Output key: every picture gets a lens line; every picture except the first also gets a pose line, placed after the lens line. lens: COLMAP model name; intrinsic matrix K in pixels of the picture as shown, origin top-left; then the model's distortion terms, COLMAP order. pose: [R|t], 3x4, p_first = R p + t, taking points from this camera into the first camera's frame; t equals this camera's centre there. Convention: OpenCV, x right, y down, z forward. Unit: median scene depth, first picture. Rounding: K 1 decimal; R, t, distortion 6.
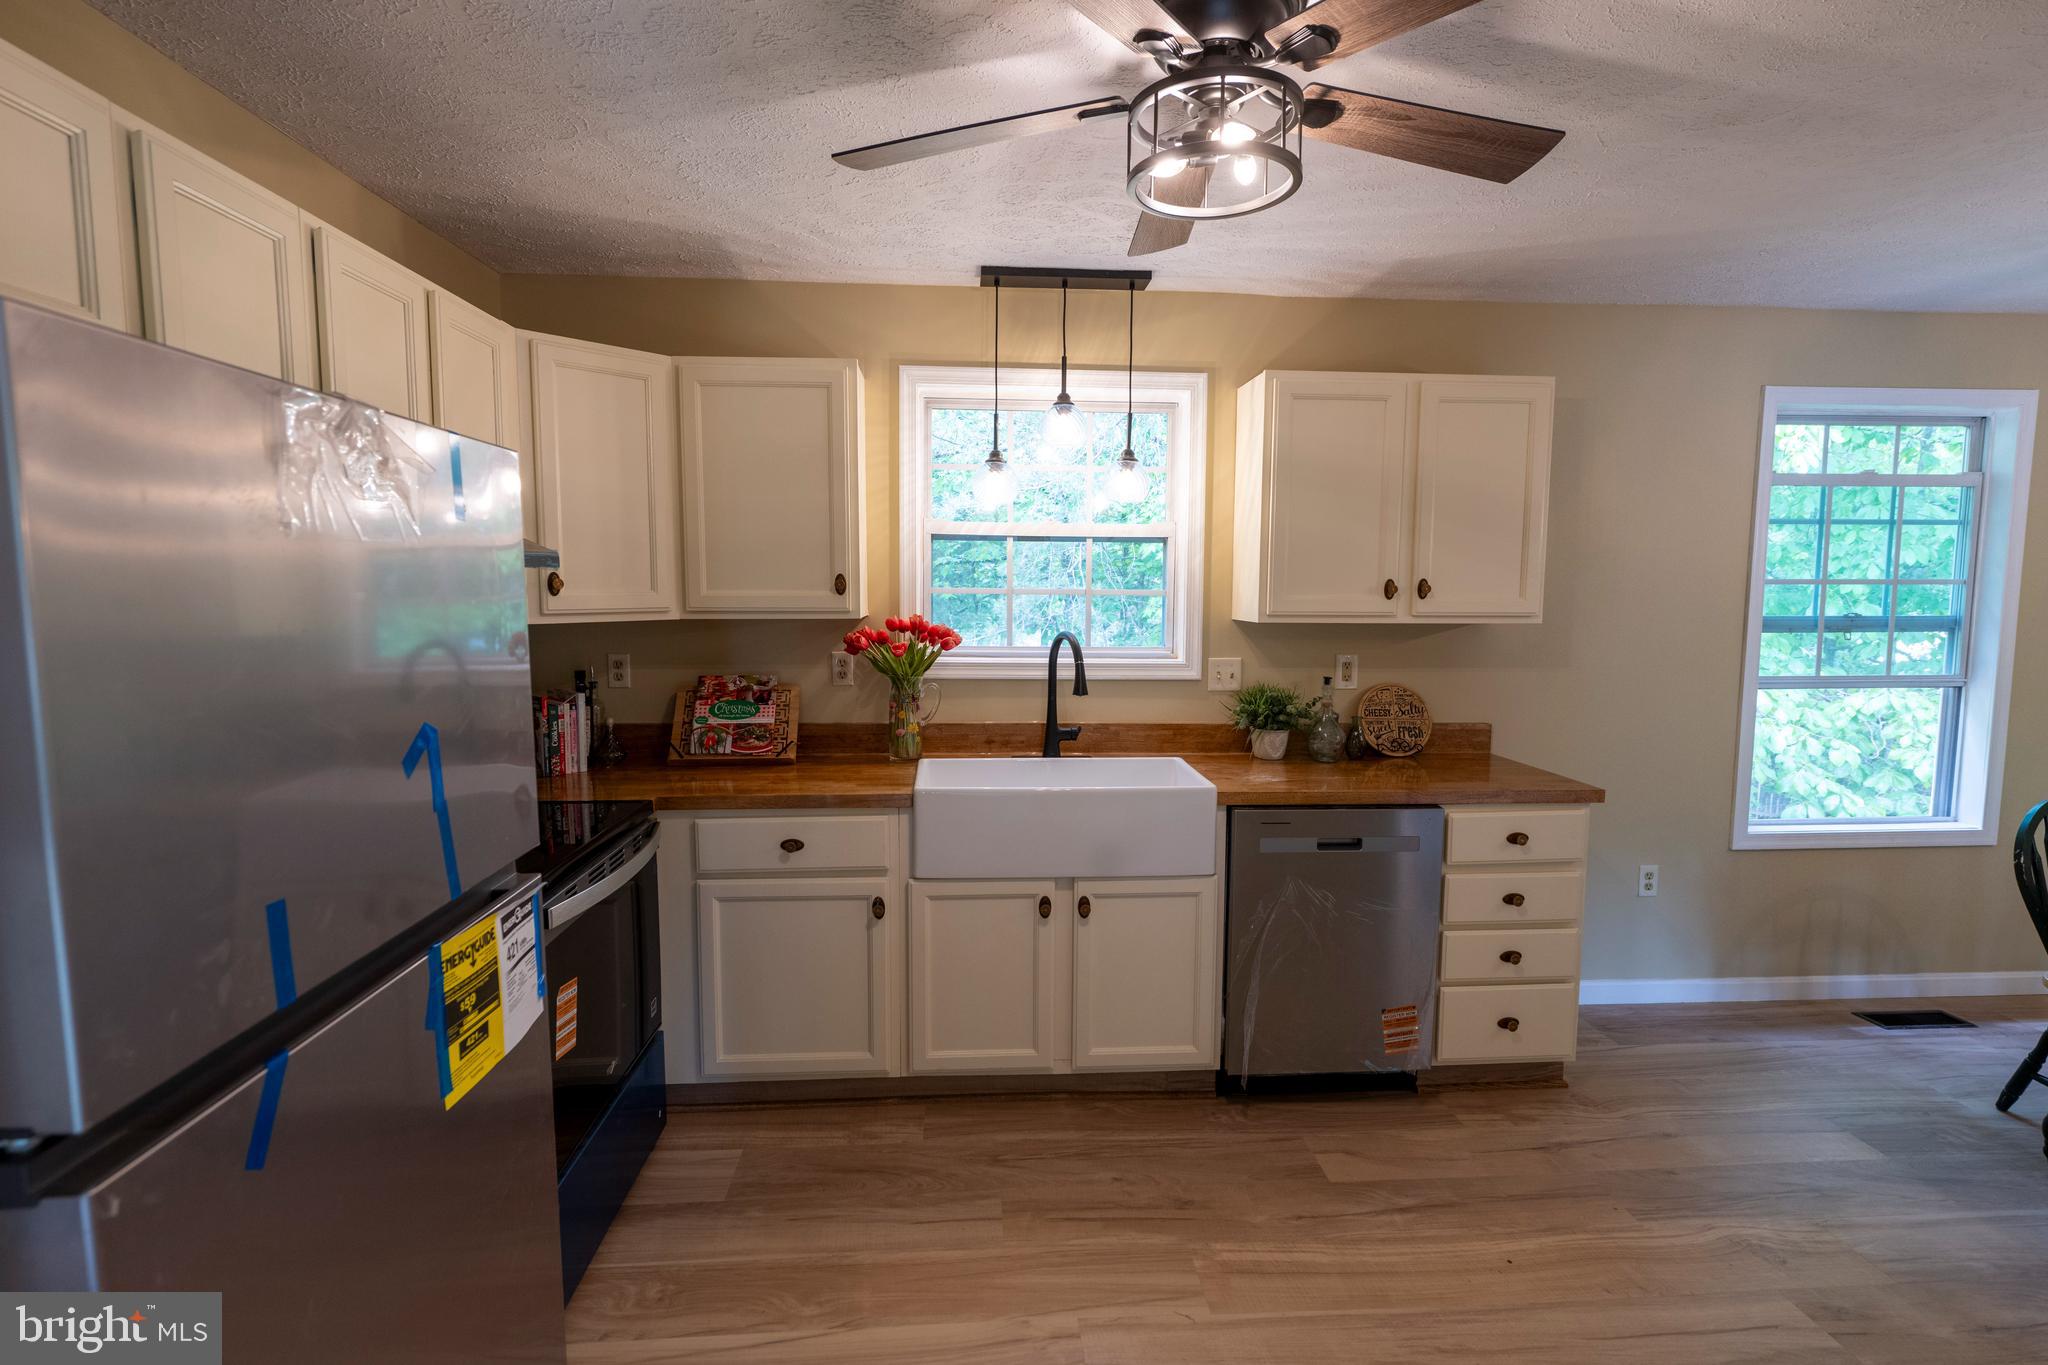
lens RADIAL K [[993.5, 0, 1020.8], [0, 993.5, 677.3], [0, 0, 1]] dist [0.000303, -0.000351]
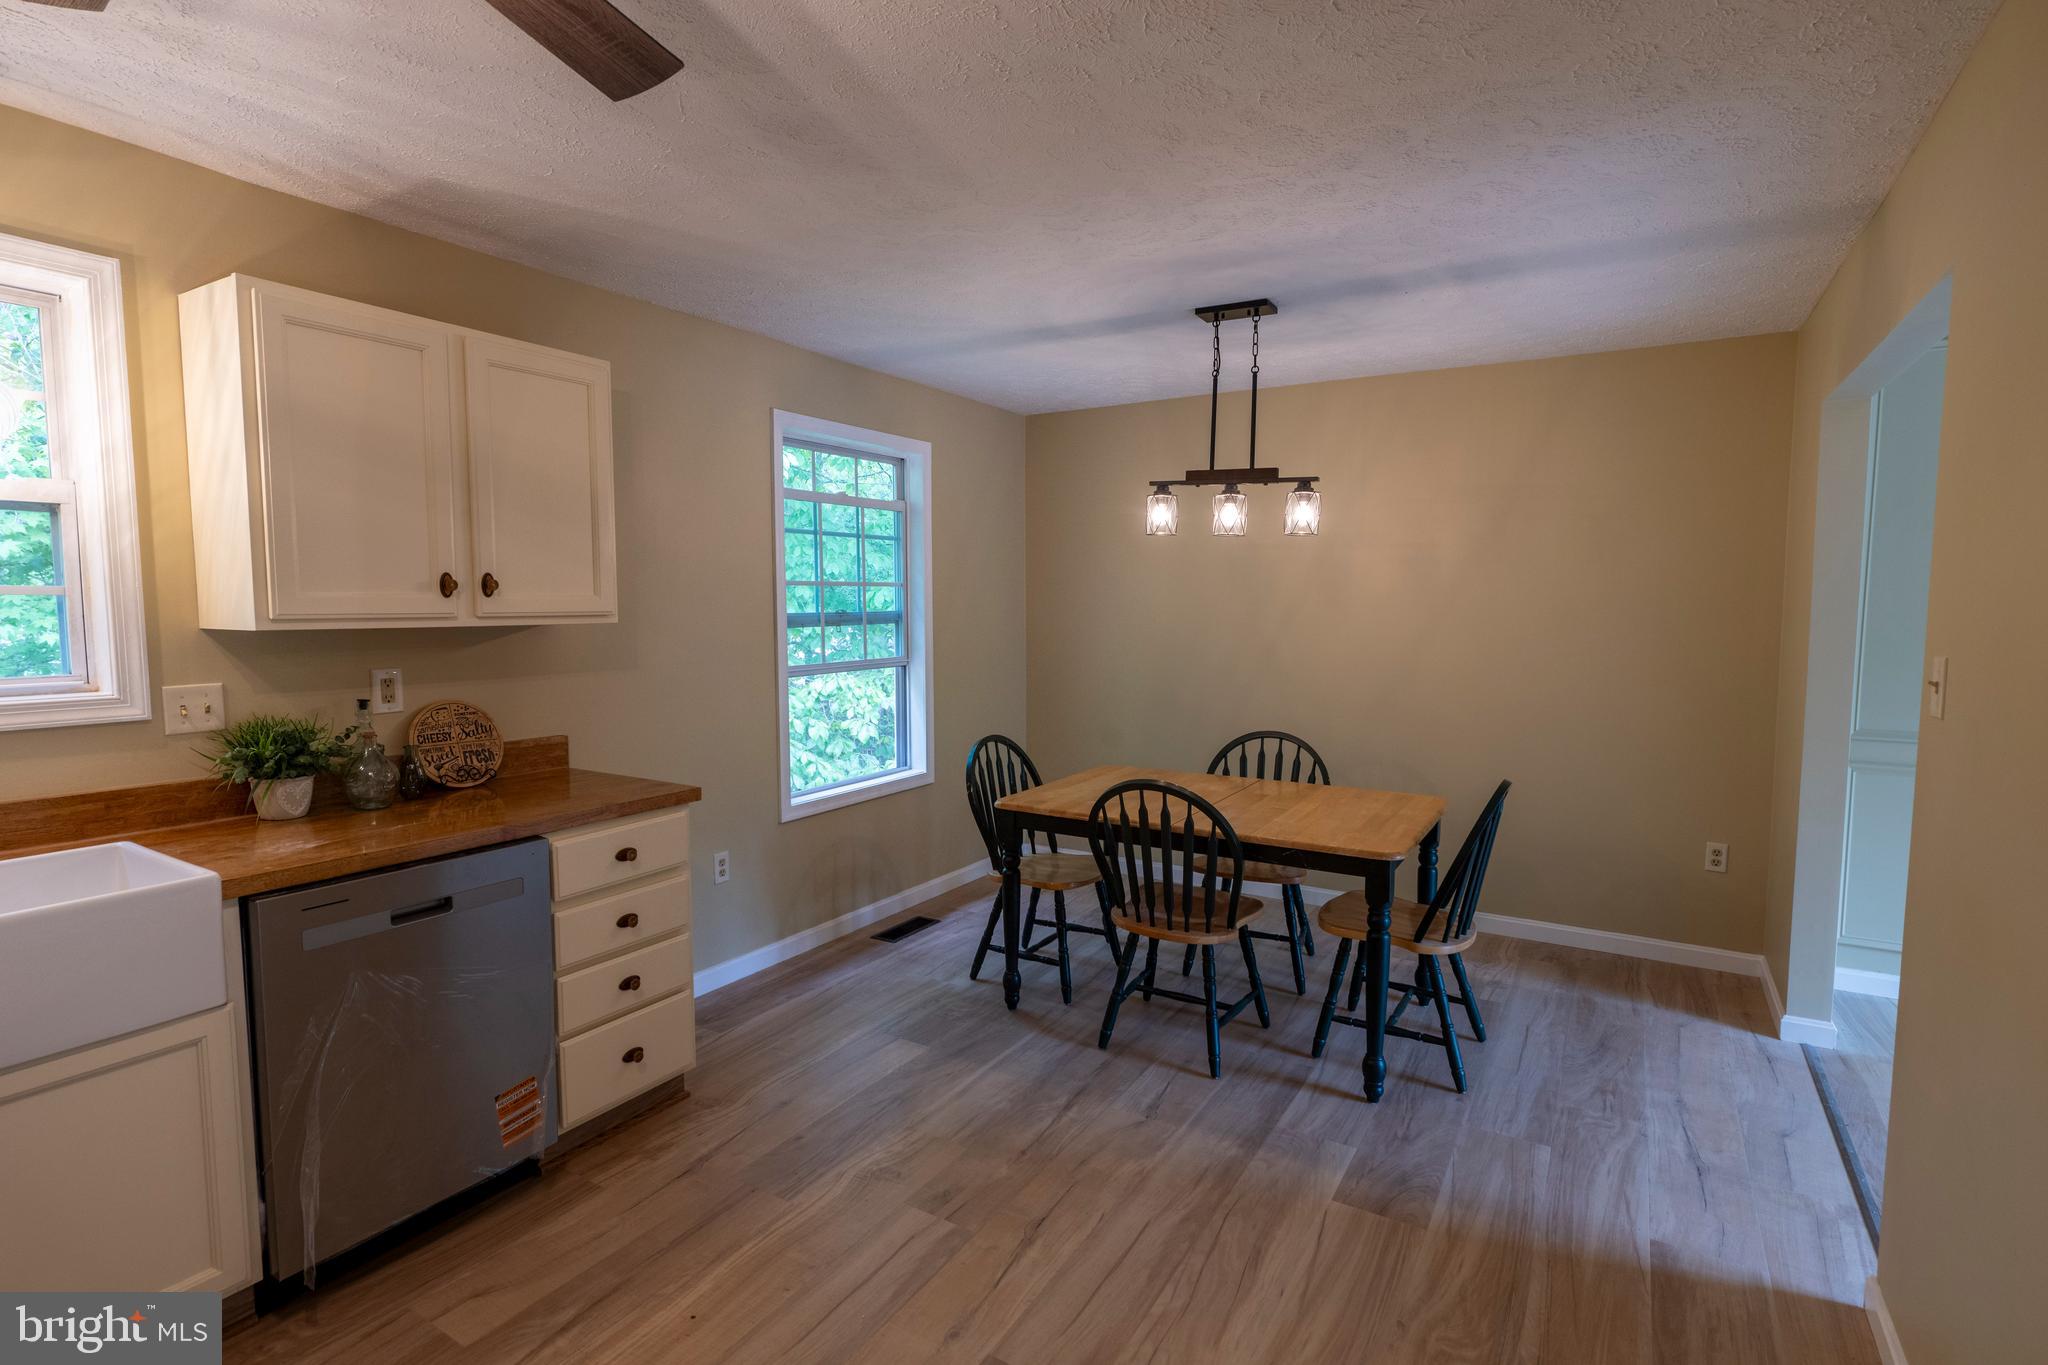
lens RADIAL K [[991.7, 0, 1028.4], [0, 991.7, 679.7], [0, 0, 1]] dist [-0.001546, -0.000605]
pose [[0.575536, -0.069727, 0.814799, -0.022214], [0.077480, 0.996526, 0.030550, 0.001162], [-0.814098, 0.045549, 0.578939, 0.142308]]
